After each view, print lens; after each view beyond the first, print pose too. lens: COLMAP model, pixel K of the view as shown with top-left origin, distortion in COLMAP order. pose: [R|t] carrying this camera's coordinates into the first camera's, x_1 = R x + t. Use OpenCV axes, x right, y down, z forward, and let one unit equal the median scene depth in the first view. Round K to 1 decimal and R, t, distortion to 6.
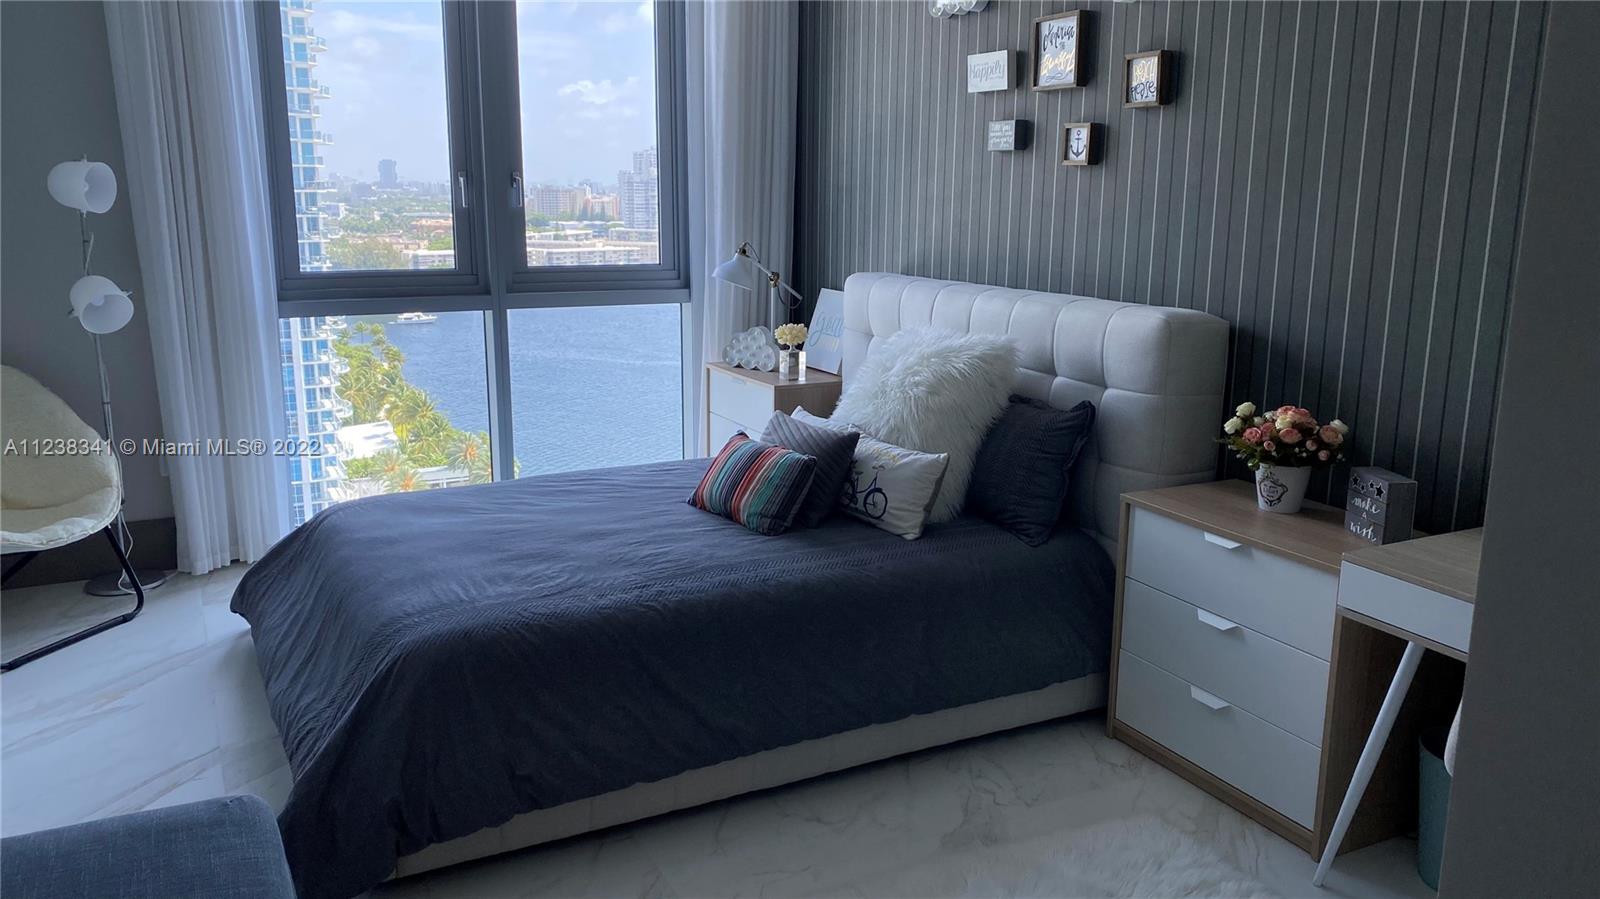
lens RADIAL K [[1199.7, 0, 789.8], [0, 1199.7, 423.2], [0, 0, 1]] dist [0.038754, -0.064260]
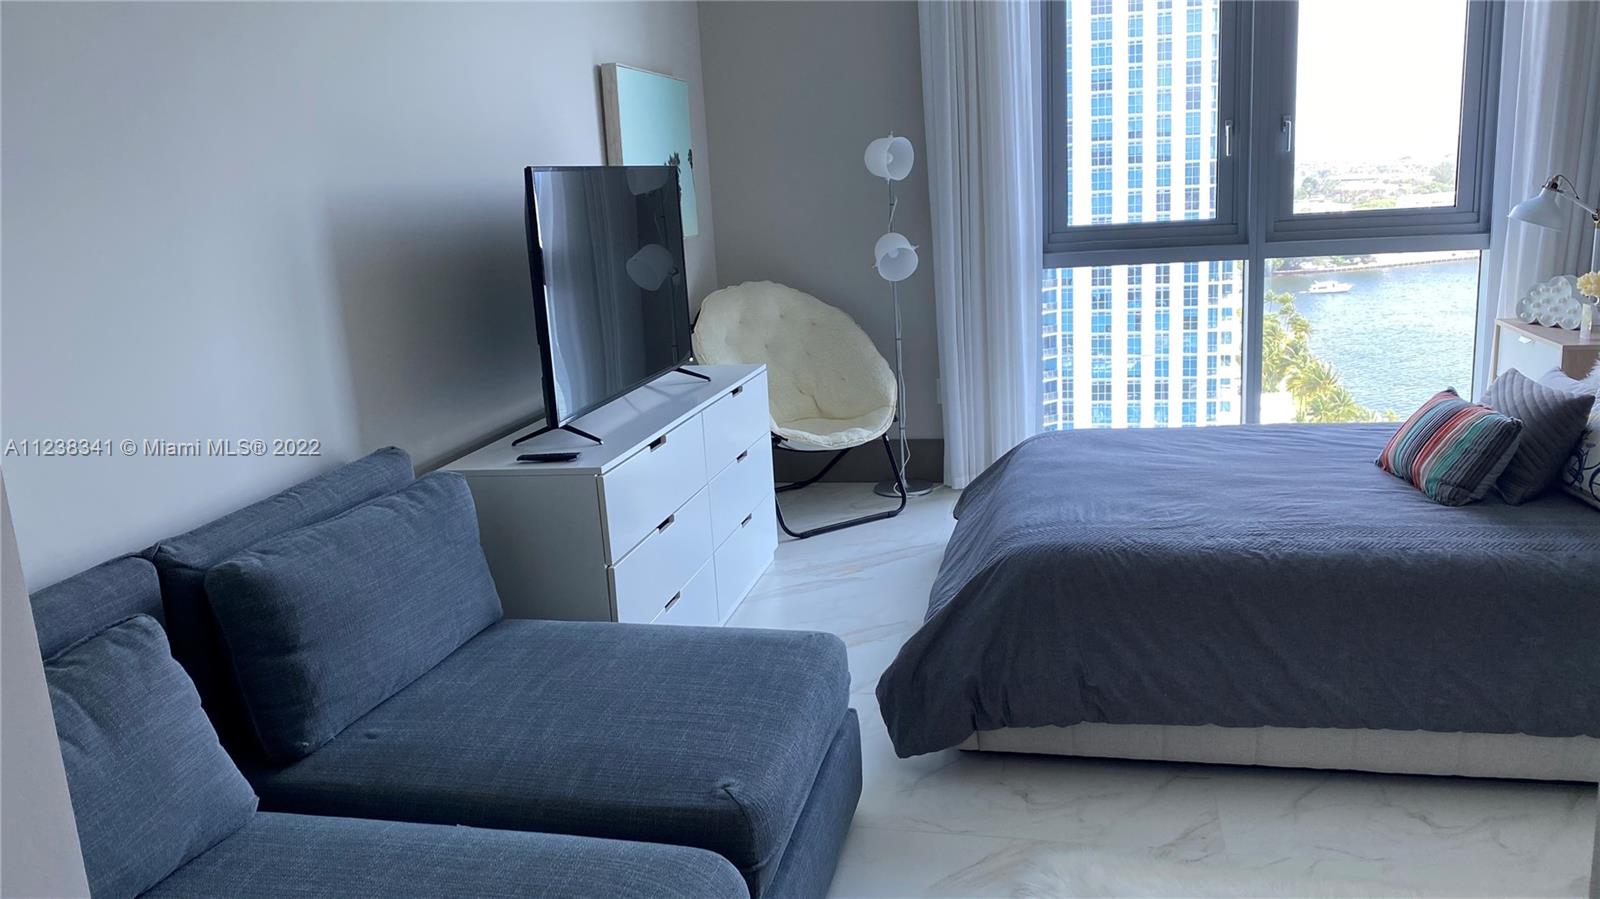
lens RADIAL K [[1199.7, 0, 796.4], [0, 1199.7, 447.2], [0, 0, 1]] dist [0.038754, -0.064260]
pose [[0.750267, 0.090301, -0.654939, 0.174479], [-0.061187, 0.995861, 0.067213, 0.018828], [0.658297, -0.010354, 0.752687, 0.023792]]
